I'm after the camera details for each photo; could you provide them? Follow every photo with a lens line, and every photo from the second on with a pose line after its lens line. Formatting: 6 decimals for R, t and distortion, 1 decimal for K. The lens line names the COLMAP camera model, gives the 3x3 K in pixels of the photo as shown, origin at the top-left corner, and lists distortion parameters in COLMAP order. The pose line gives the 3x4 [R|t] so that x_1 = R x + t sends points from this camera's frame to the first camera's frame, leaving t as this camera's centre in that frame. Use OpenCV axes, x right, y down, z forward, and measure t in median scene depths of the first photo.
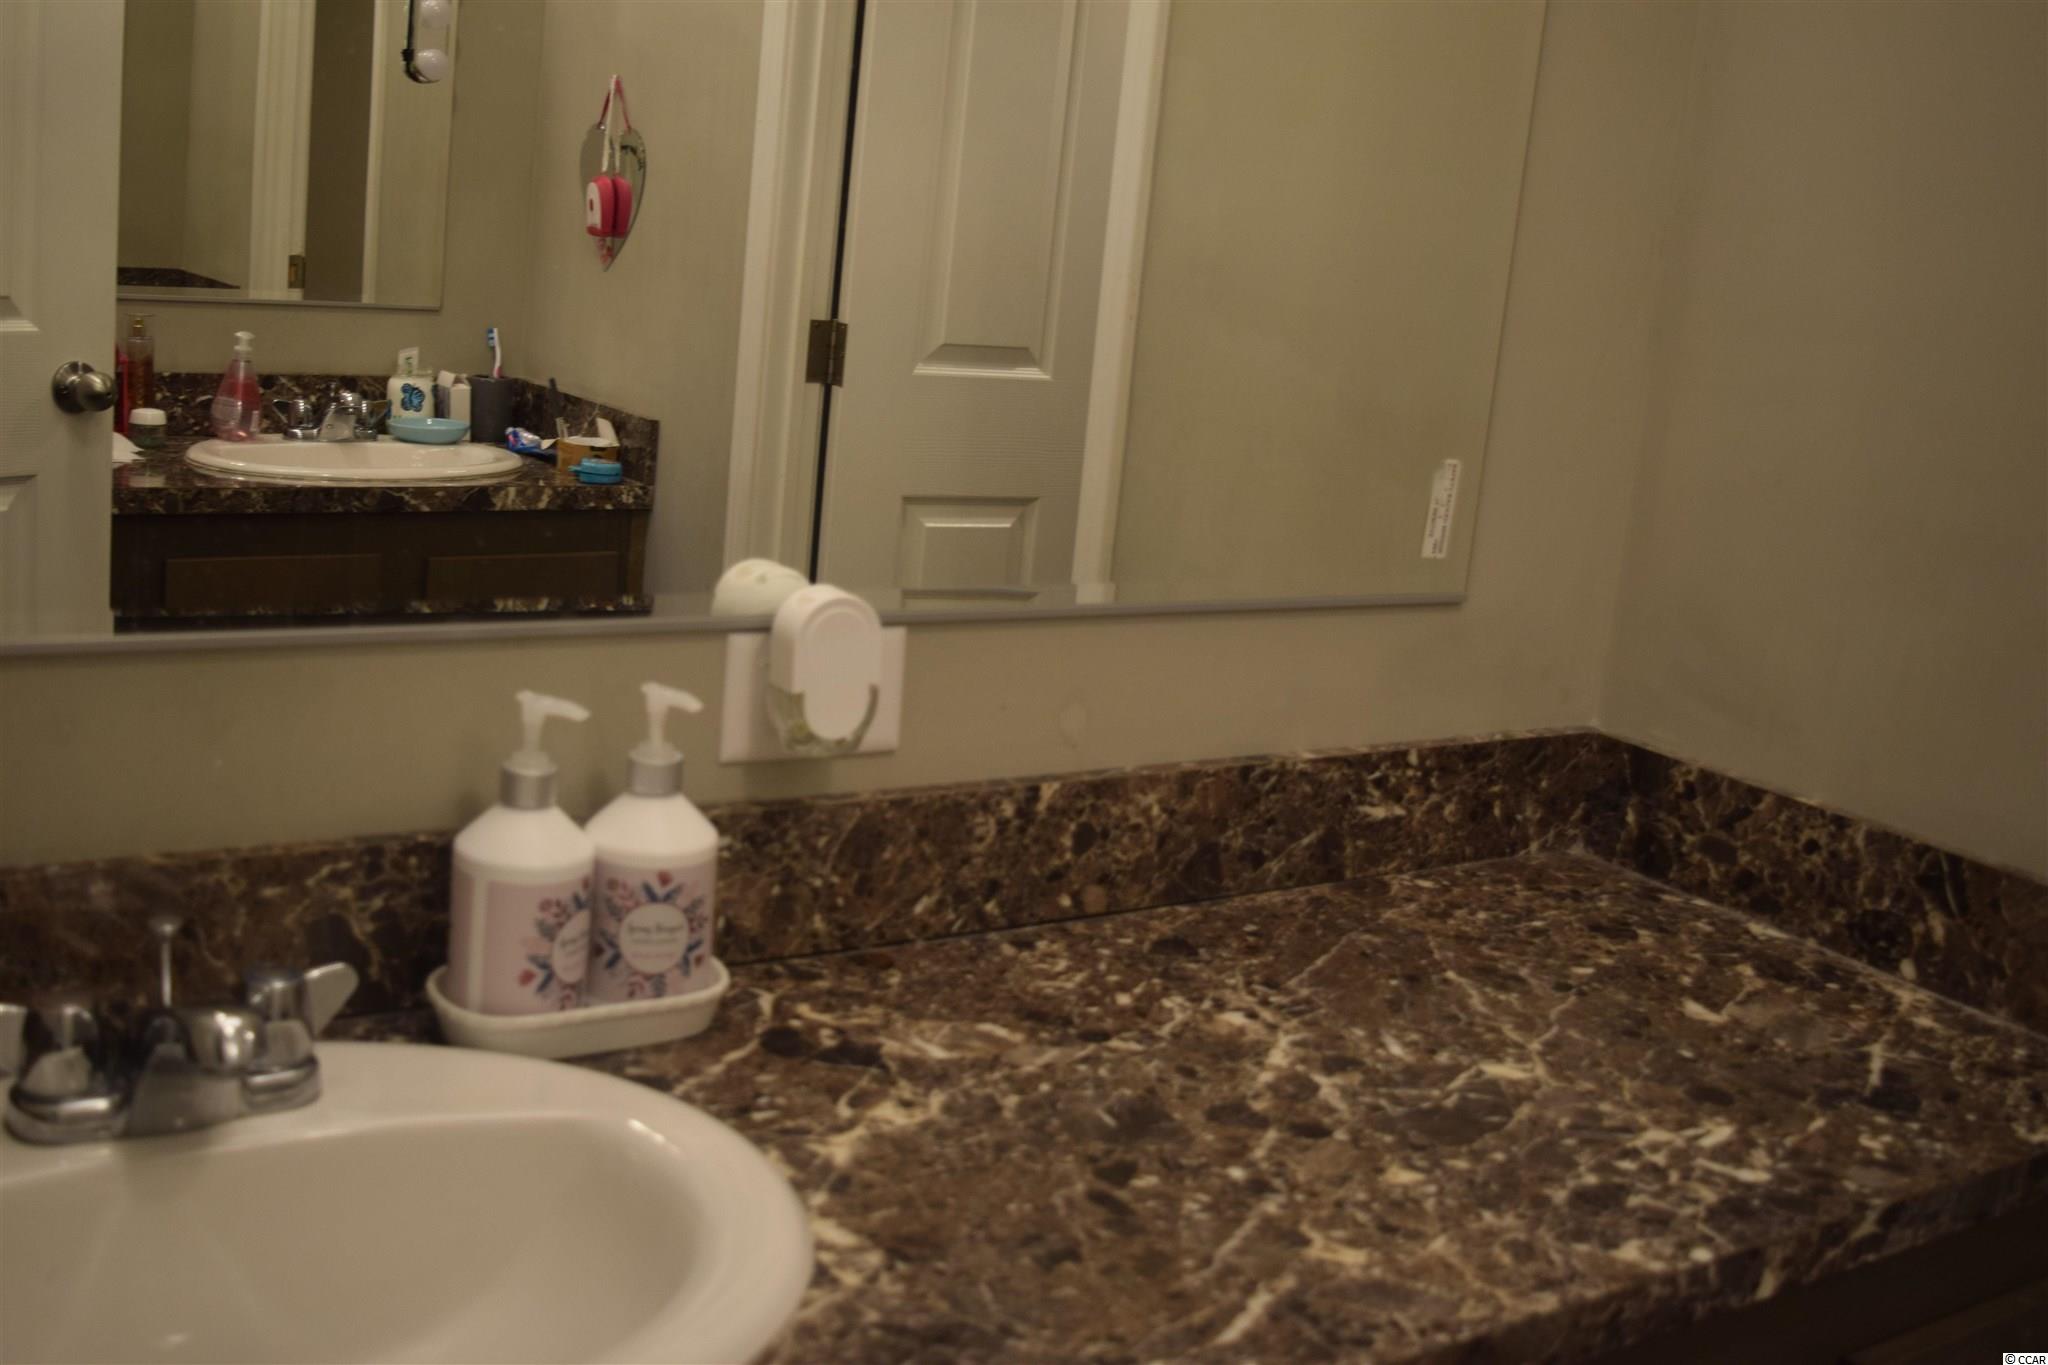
lens RADIAL K [[2177.2, 0, 1025.3], [0, 2177.2, 668.9], [0, 0, 1]] dist [-0.061933, 0.000000]
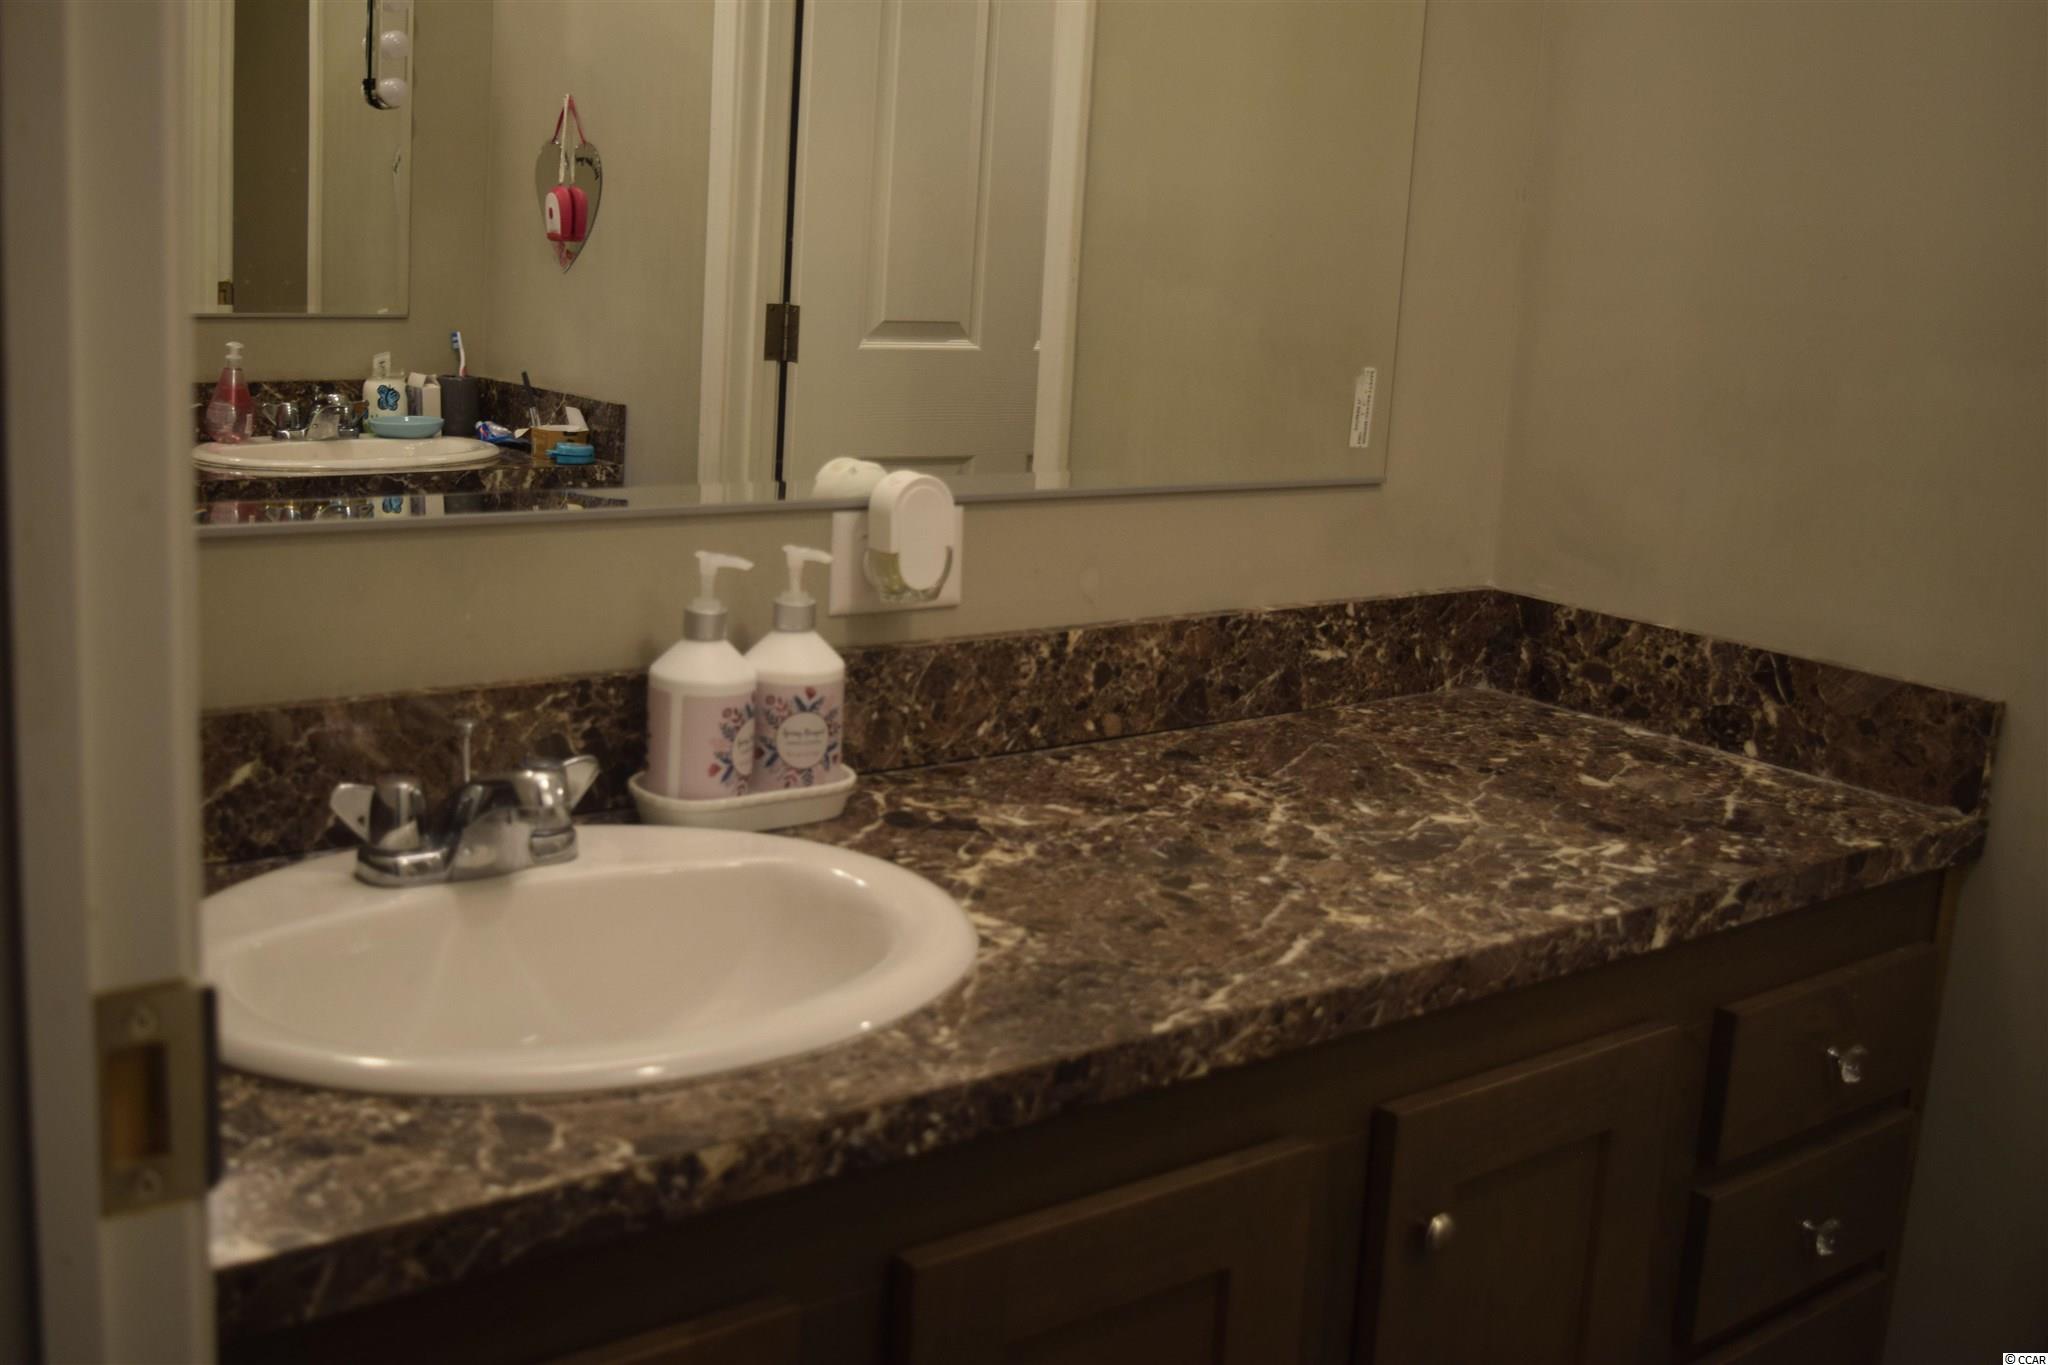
lens RADIAL K [[2177.2, 0, 1023.7], [0, 2177.2, 695.7], [0, 0, 1]] dist [-0.061933, 0.000000]
pose [[0.996301, -0.054993, 0.066031, -0.109607], [0.054634, 0.998480, 0.007241, 0.084096], [-0.066329, -0.003606, 0.997791, -0.268938]]
